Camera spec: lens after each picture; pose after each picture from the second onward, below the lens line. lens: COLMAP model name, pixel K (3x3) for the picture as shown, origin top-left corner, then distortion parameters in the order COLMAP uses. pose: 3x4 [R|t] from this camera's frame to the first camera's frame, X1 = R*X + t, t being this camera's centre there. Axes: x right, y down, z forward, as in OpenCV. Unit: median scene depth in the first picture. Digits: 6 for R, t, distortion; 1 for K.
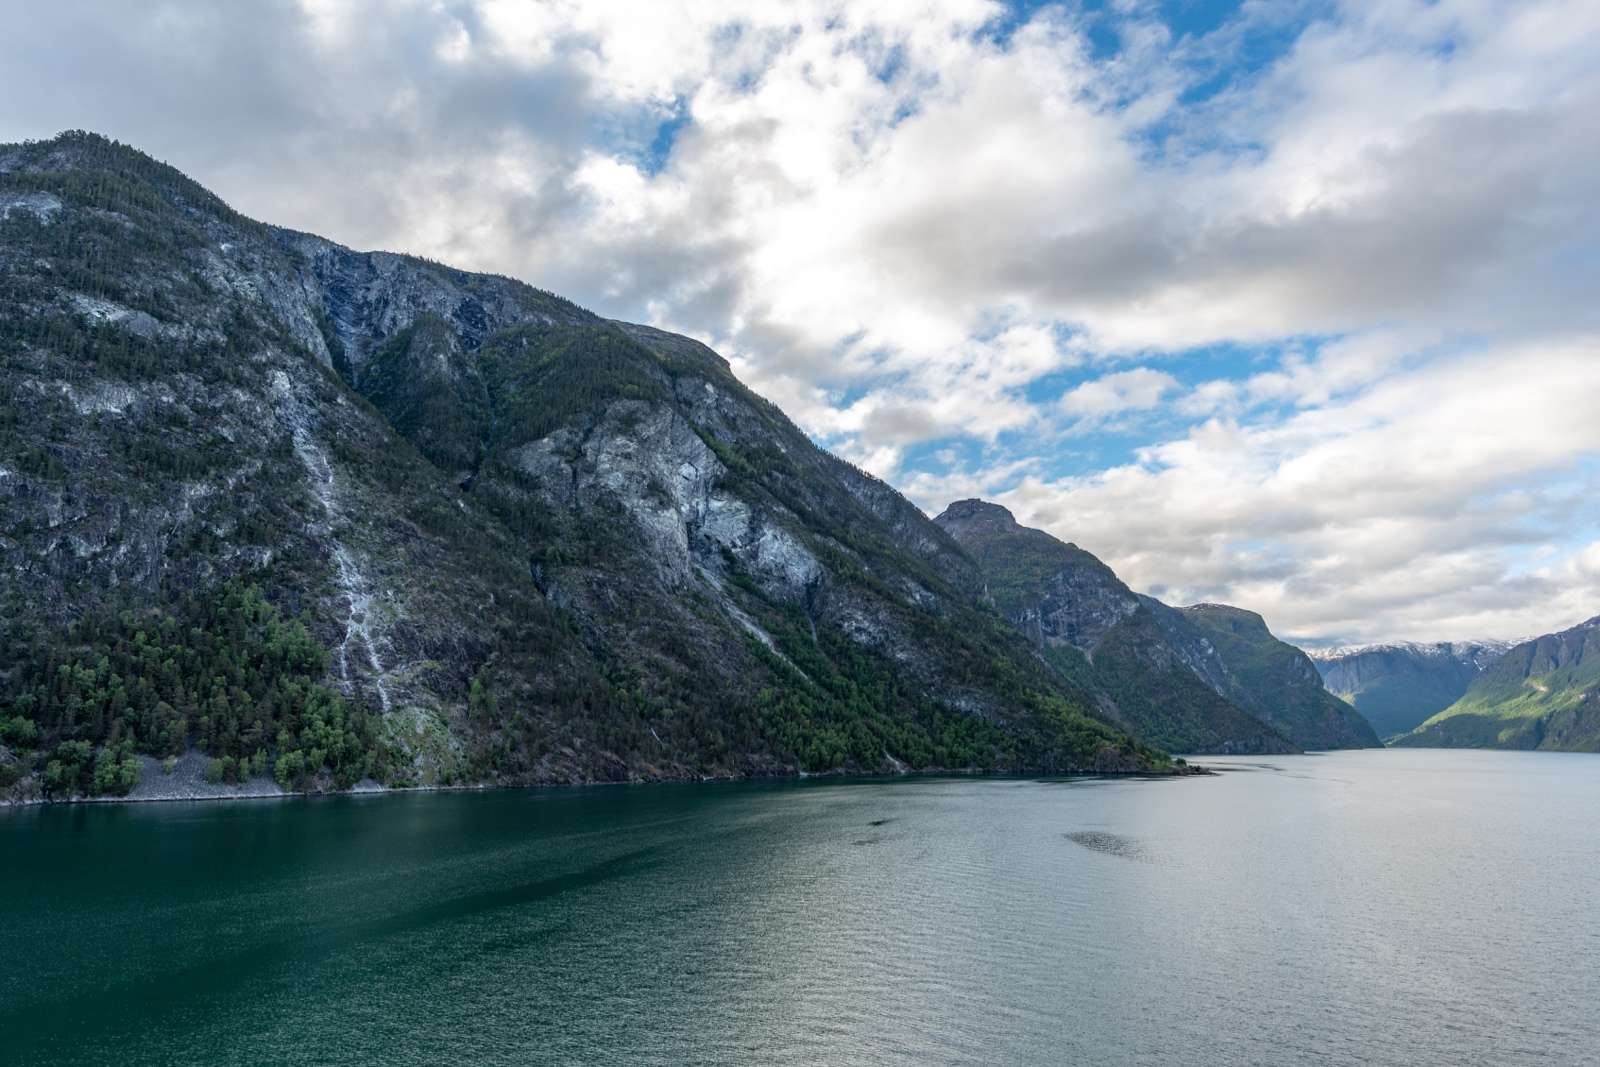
lens RADIAL K [[978.9, 0, 802.8], [0, 978.9, 536.4], [0, 0, 1]] dist [-0.001417, -0.000378]
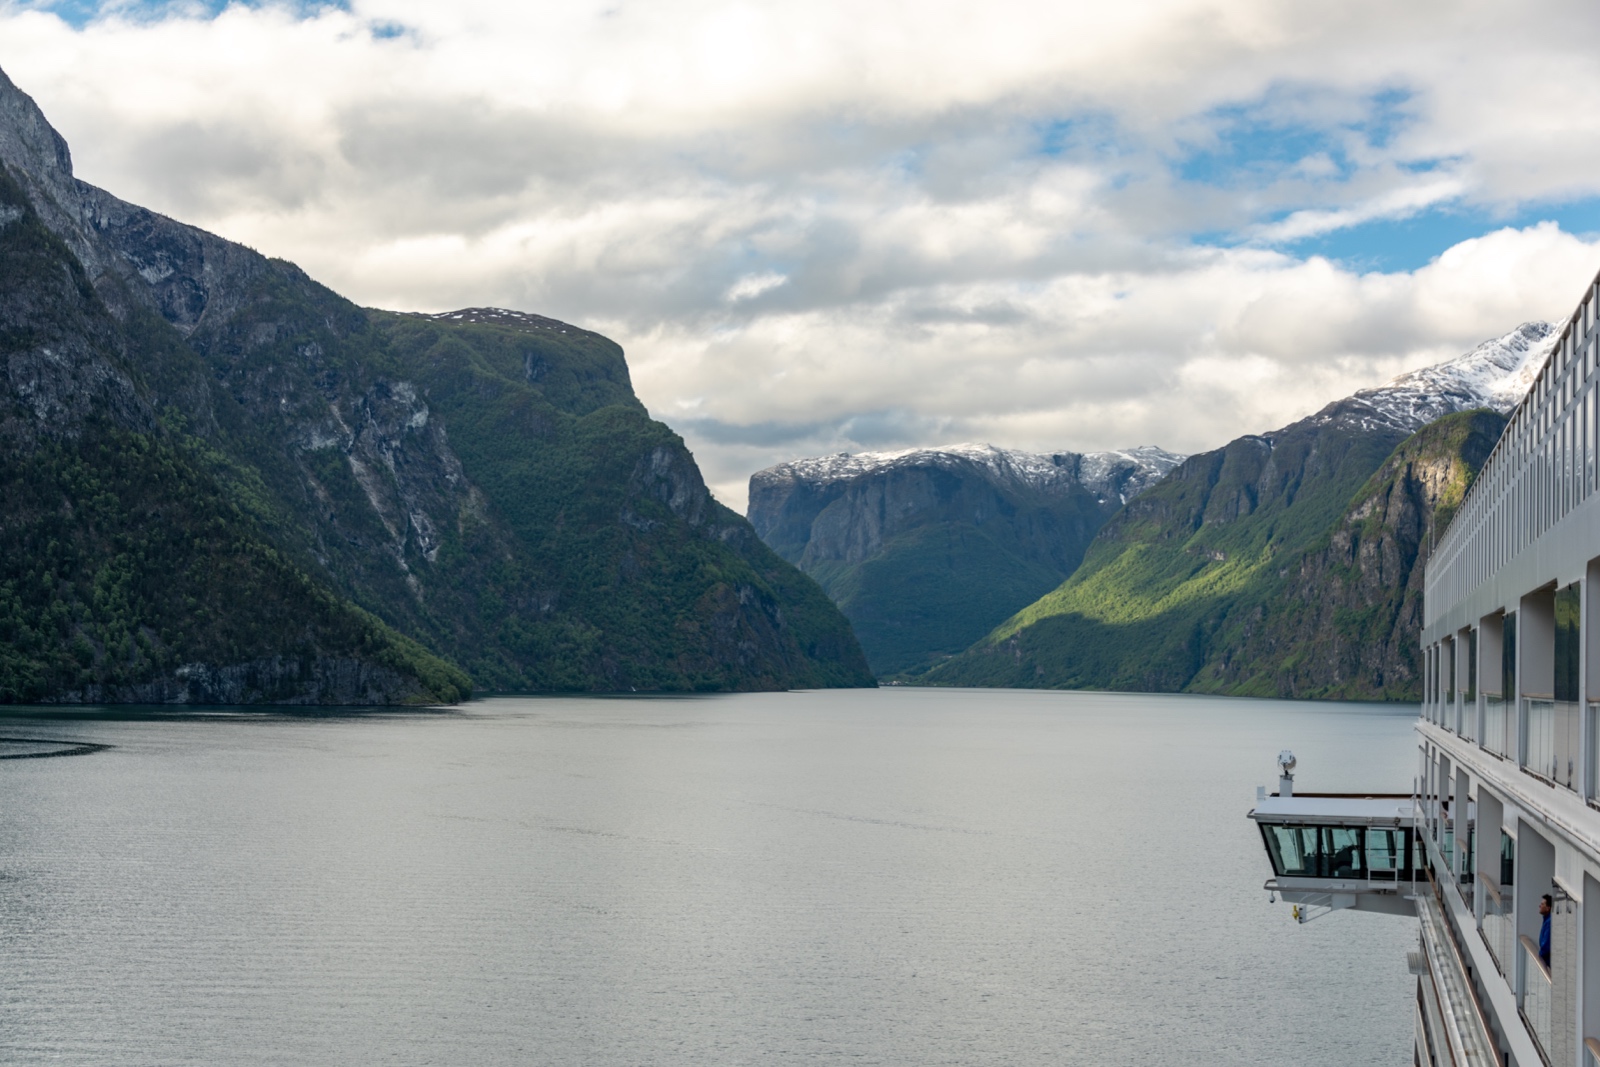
lens RADIAL K [[2374.0, 0, 801.7], [0, 2374.0, 533.2], [0, 0, 1]] dist [0.011266, 0.000000]
pose [[0.904404, 0.028858, 0.425700, 0.145170], [-0.091456, 0.987633, 0.127348, 0.029286], [-0.416760, -0.154107, 0.895858, 0.135262]]
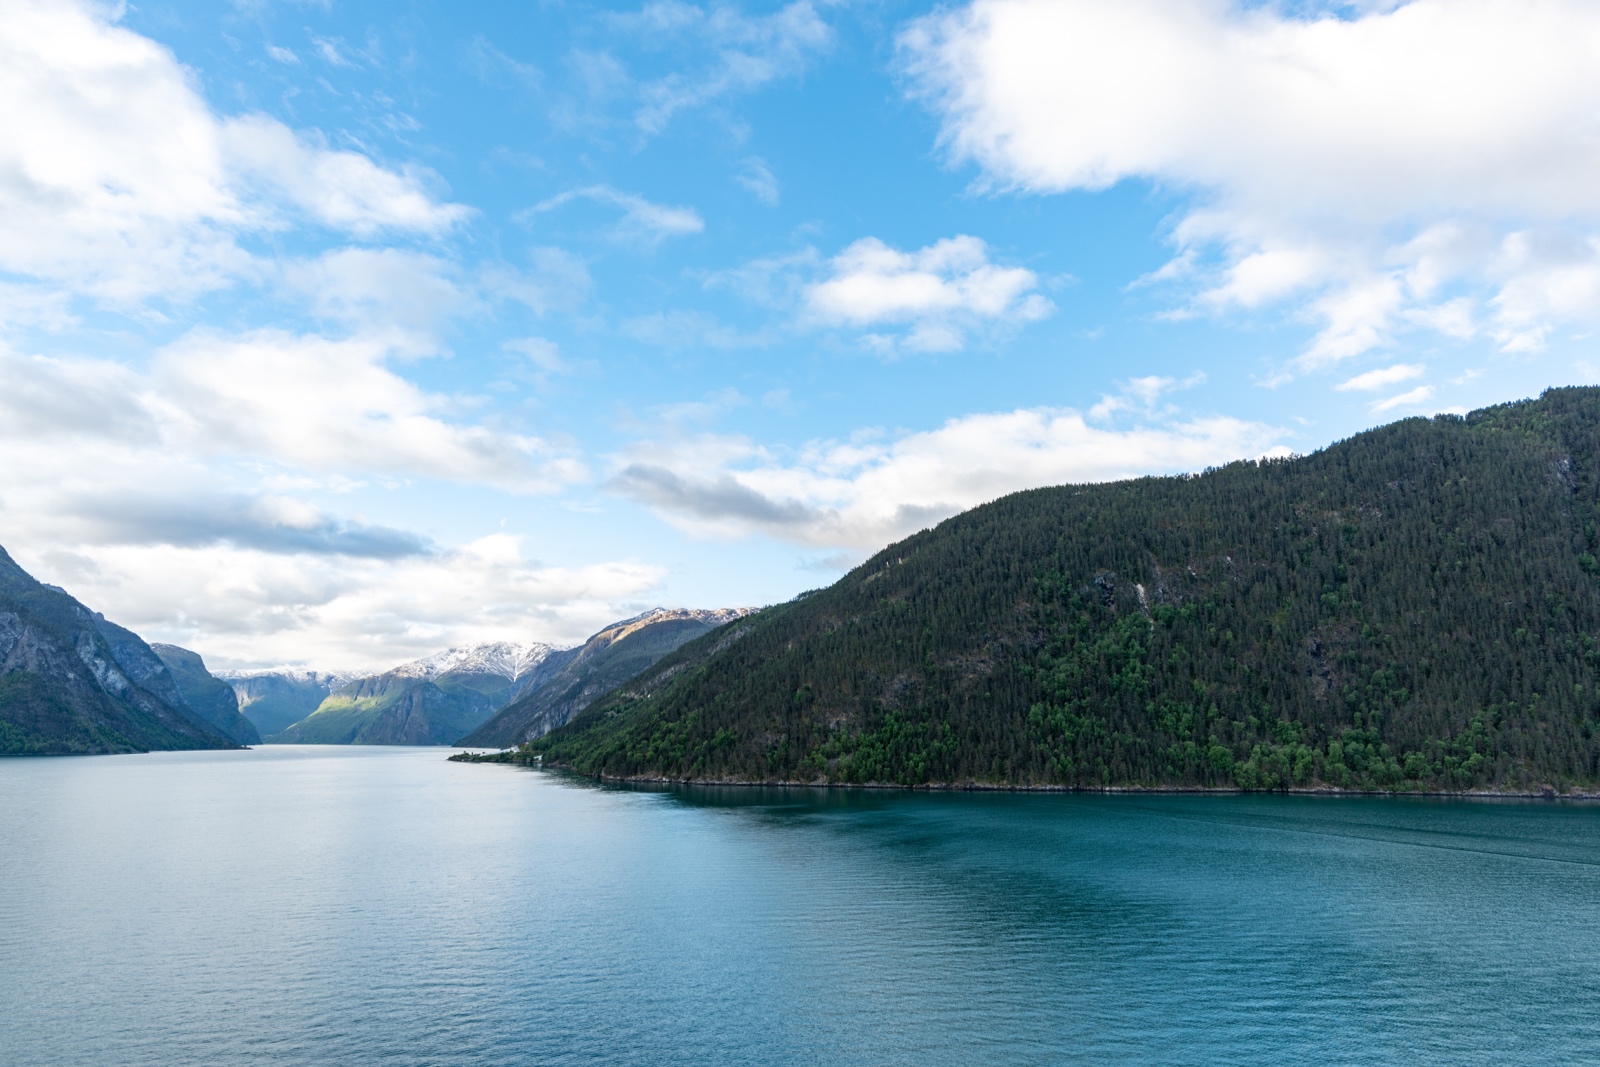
lens RADIAL K [[978.9, 0, 805.0], [0, 978.9, 545.4], [0, 0, 1]] dist [-0.001417, -0.000378]
pose [[0.500385, 0.160479, 0.850800, -0.366245], [-0.168389, 0.981946, -0.086180, -0.111834], [-0.849270, -0.100142, 0.518374, -0.532737]]
